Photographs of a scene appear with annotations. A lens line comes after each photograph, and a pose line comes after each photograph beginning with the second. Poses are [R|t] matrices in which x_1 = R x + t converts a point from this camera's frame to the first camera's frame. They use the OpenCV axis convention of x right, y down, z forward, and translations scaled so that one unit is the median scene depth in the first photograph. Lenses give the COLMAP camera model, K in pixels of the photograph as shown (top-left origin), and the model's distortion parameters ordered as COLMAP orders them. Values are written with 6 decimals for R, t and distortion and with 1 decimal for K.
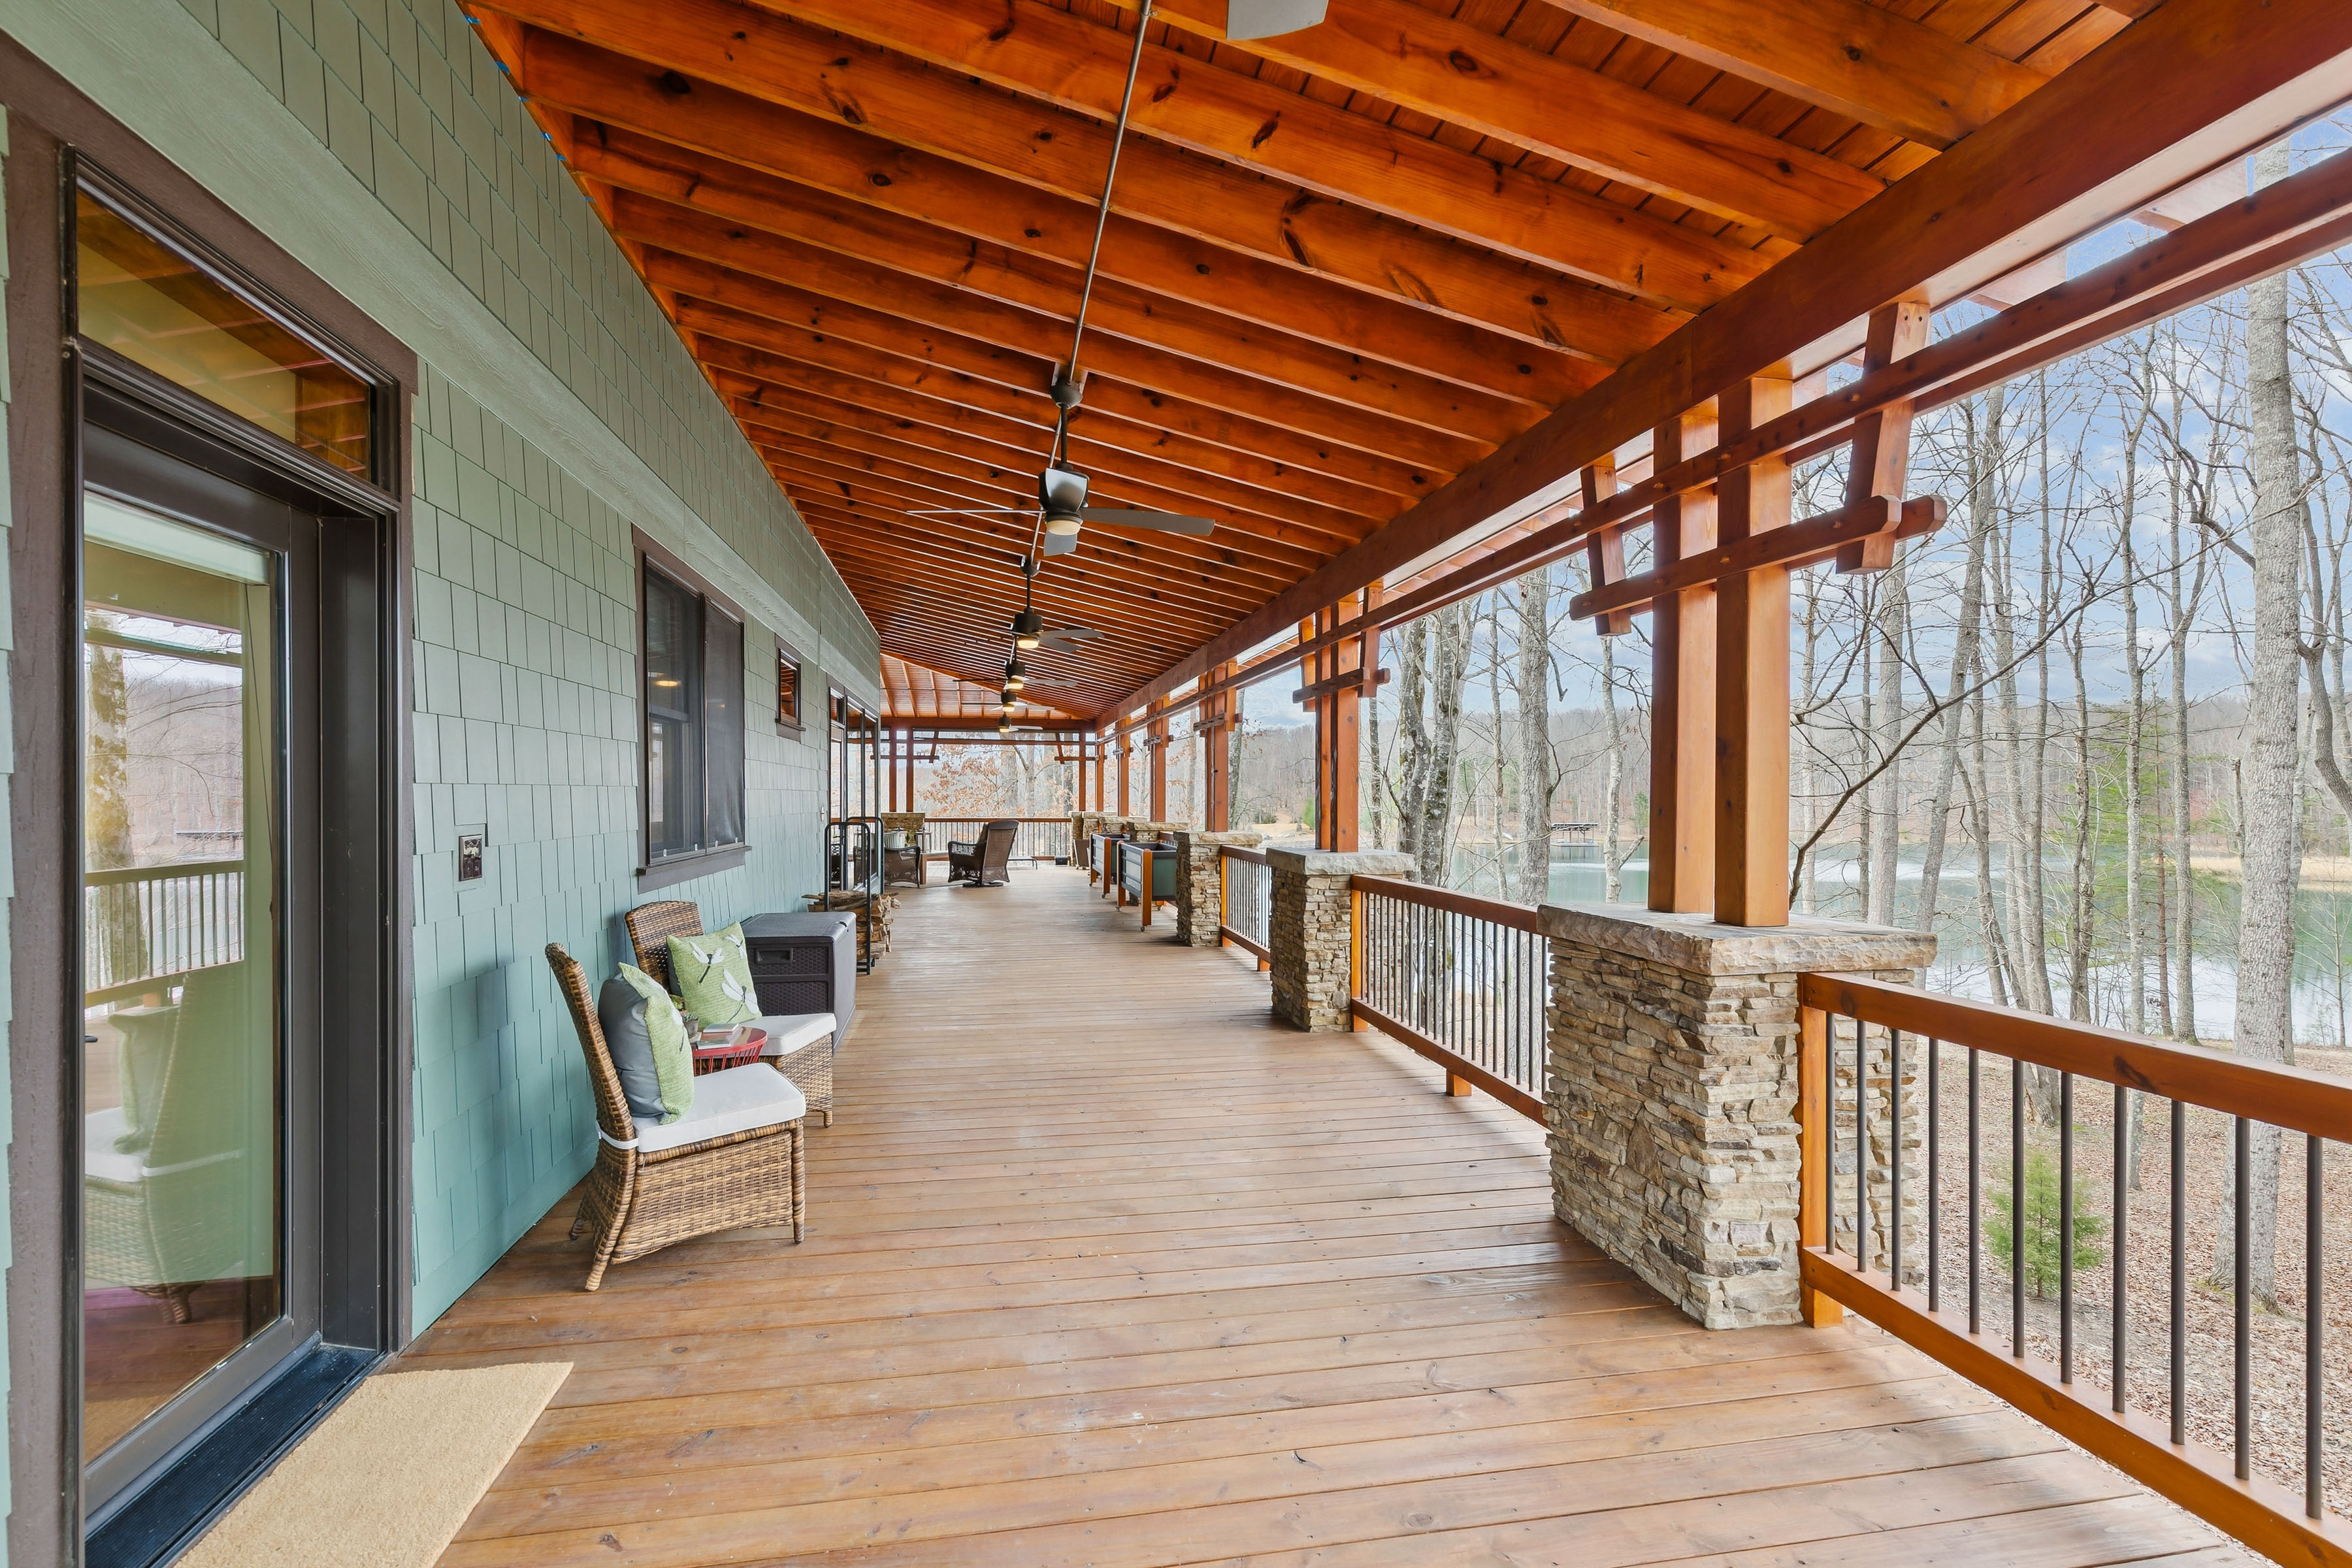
lens RADIAL K [[1067.8, 0, 1176.0], [0, 1067.8, 784.0], [0, 0, 1]] dist [0.000769, 0.000283]
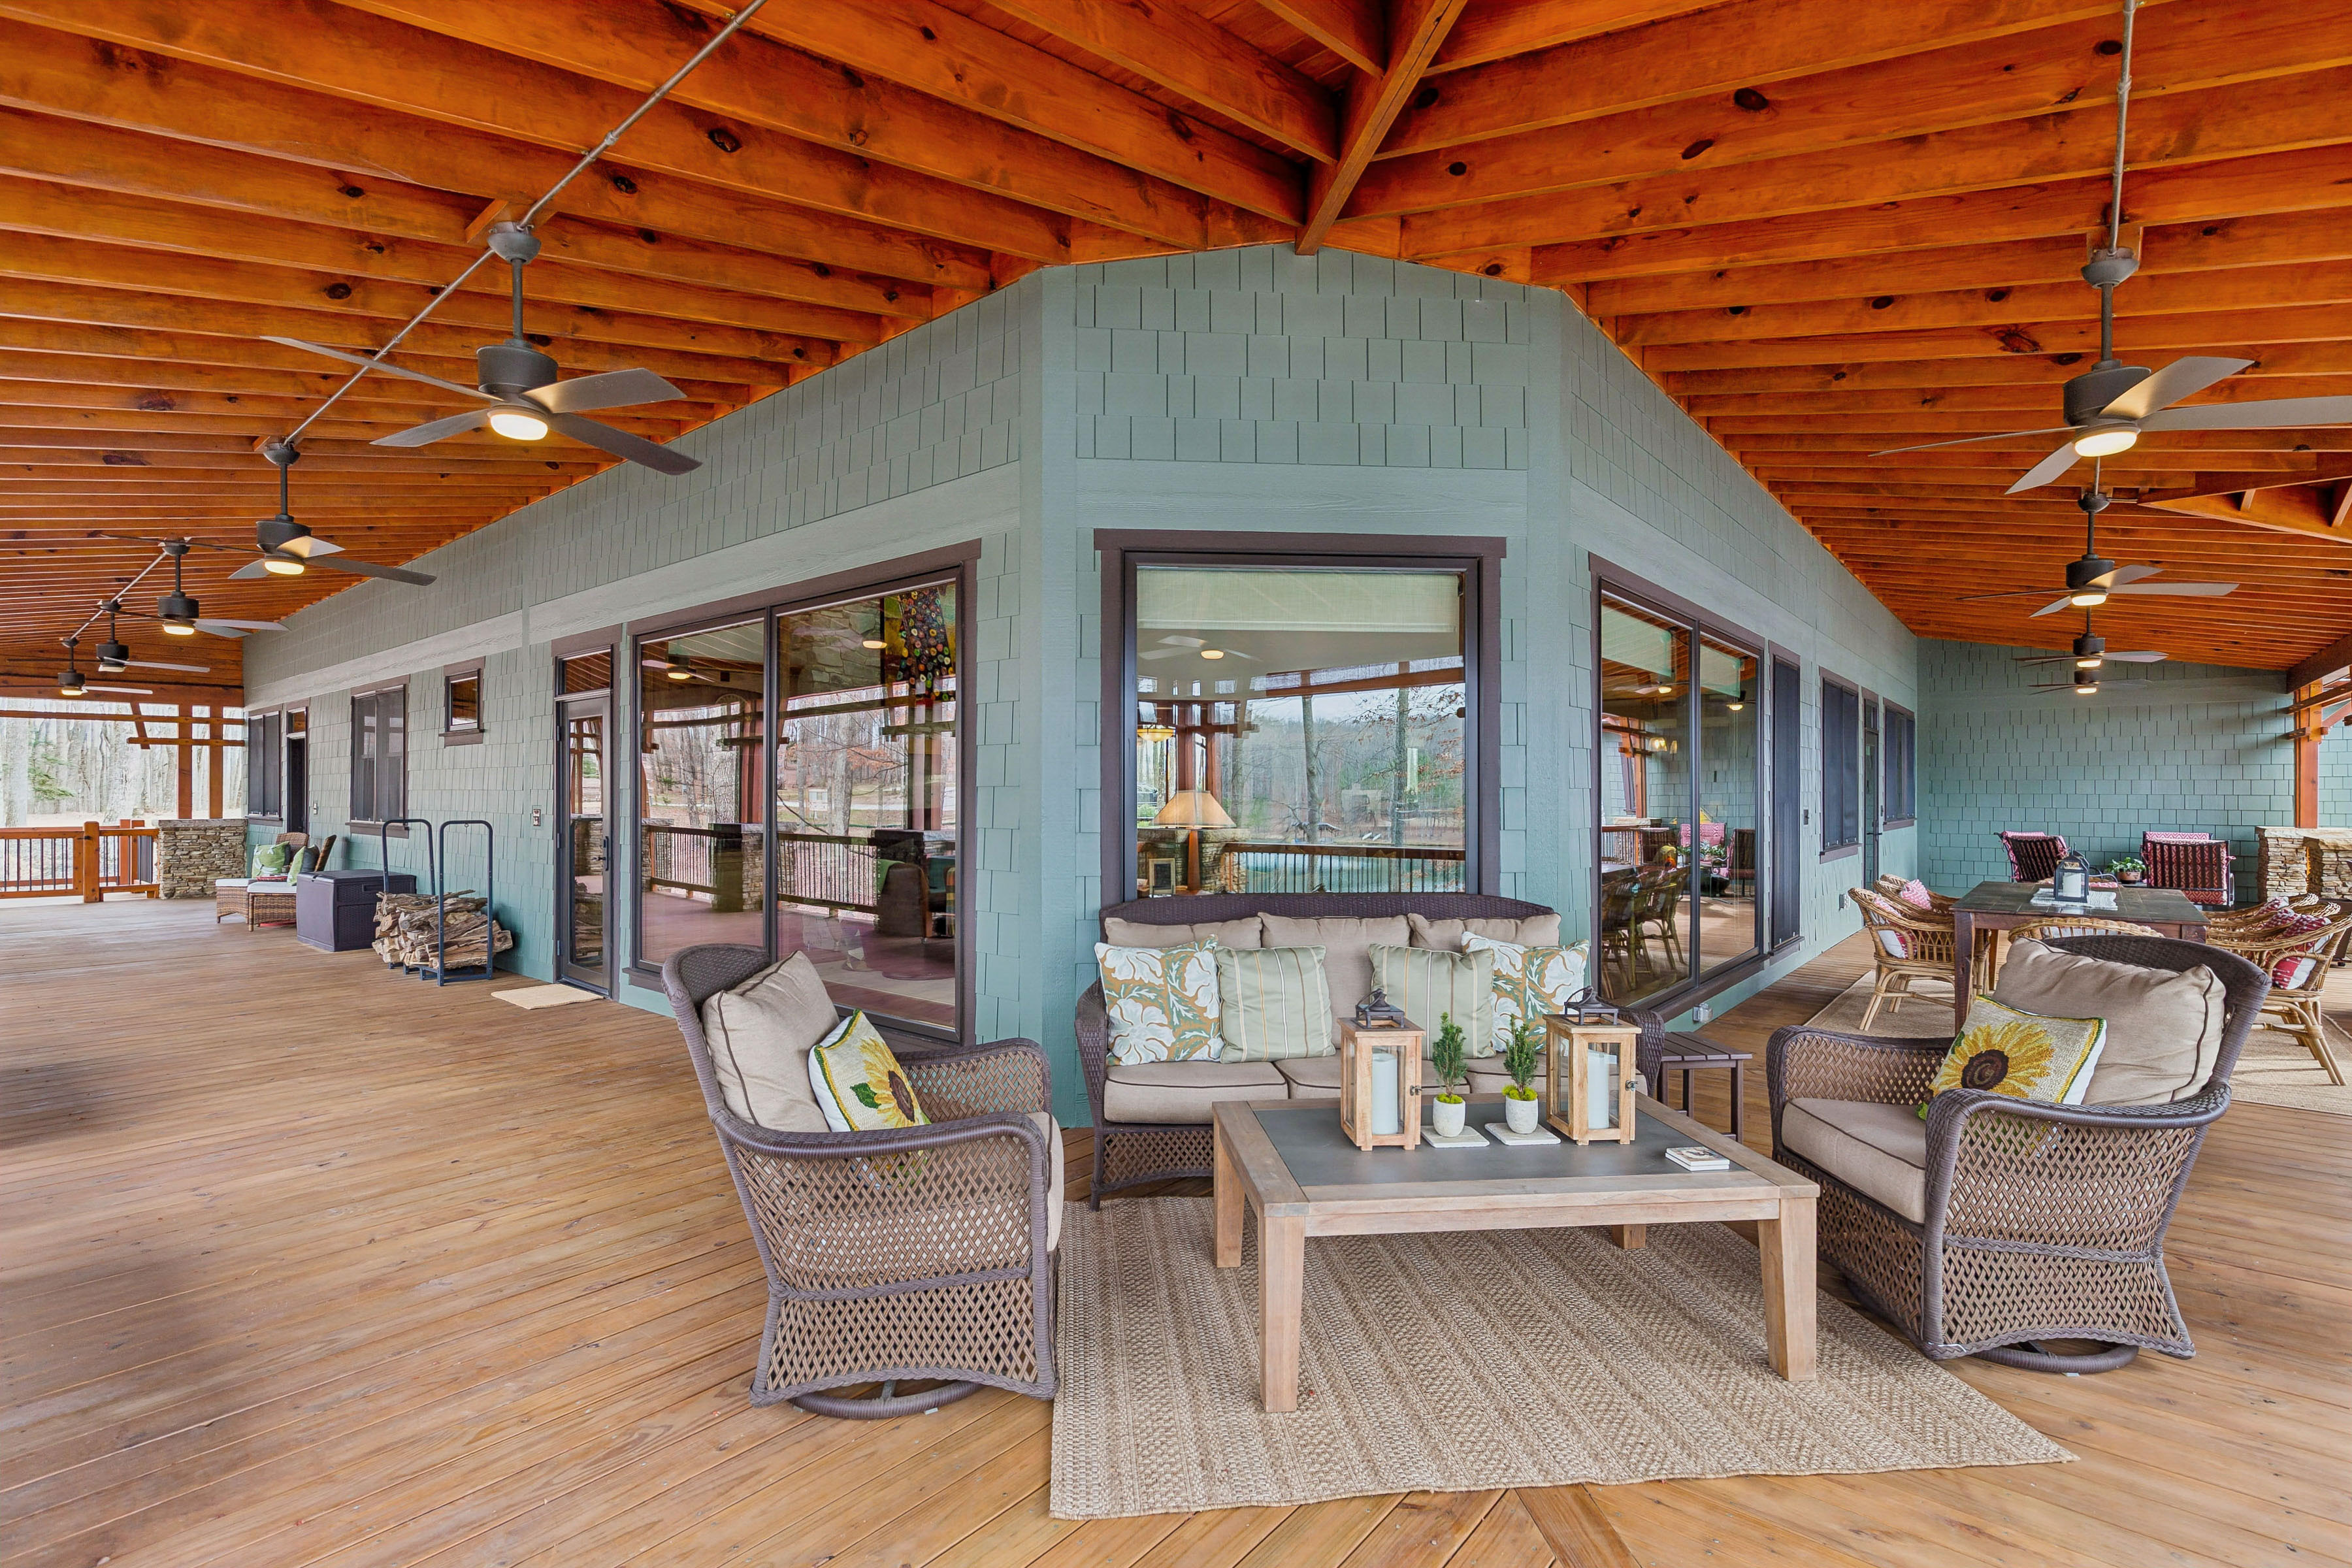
lens RADIAL K [[1067.8, 0, 1176.0], [0, 1067.8, 784.0], [0, 0, 1]] dist [0.000769, 0.000283]
pose [[0.772463, -0.000727, 0.635059, -0.944219], [-0.004309, 0.999970, 0.006385, -0.047417], [-0.635045, -0.007669, 0.772437, -1.943982]]
